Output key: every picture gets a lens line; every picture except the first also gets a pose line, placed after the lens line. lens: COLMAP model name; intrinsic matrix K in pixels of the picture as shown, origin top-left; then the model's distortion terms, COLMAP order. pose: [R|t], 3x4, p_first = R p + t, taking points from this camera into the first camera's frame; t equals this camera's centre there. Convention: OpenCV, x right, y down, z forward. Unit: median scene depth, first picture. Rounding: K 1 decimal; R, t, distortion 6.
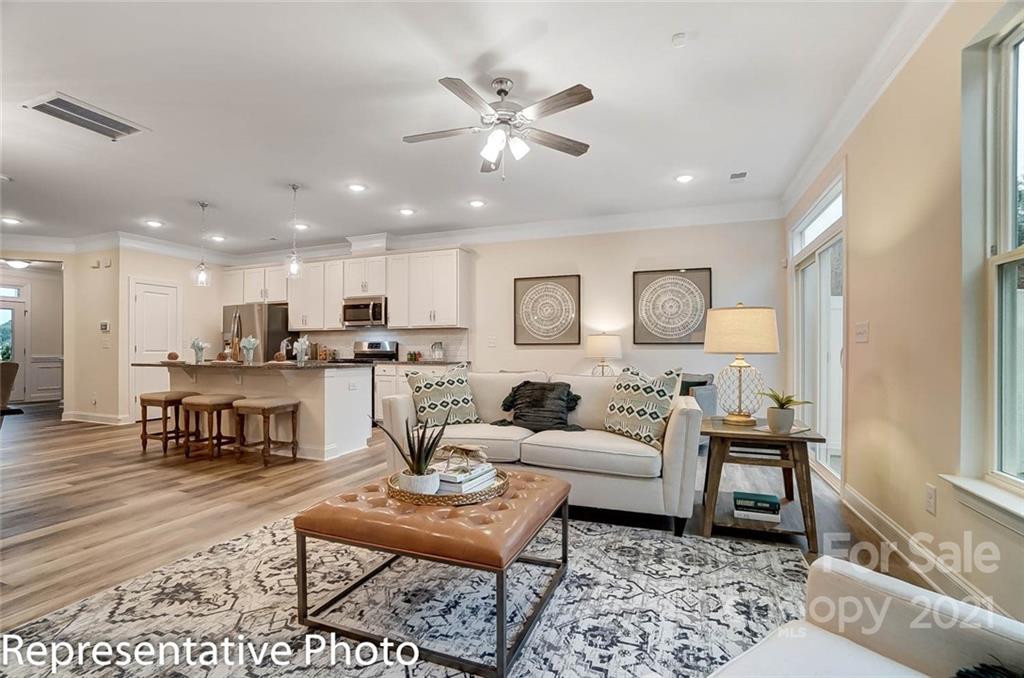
lens RADIAL K [[499.5, 0, 510.3], [0, 499.5, 331.4], [0, 0, 1]] dist [0.007778, 0.000334]
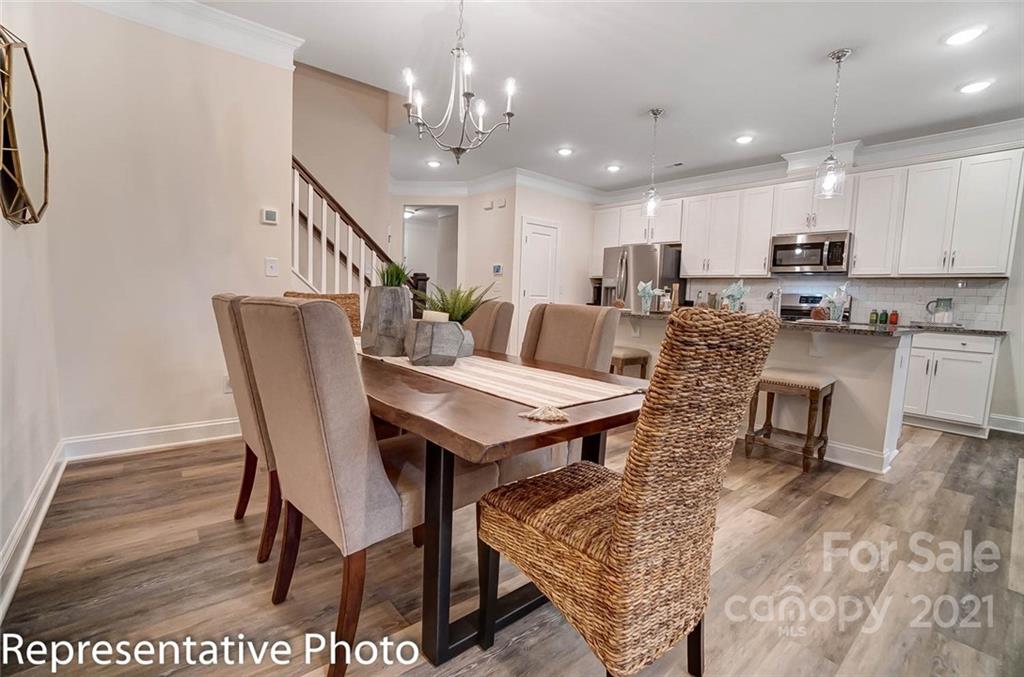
lens RADIAL K [[464.7, 0, 515.2], [0, 464.7, 339.5], [0, 0, 1]] dist [-0.000654, 0.000920]
pose [[0.905187, 0.077924, -0.417809, -0.384452], [-0.025413, 0.991213, 0.129809, 0.008596], [0.424253, -0.106883, 0.899214, 0.171538]]
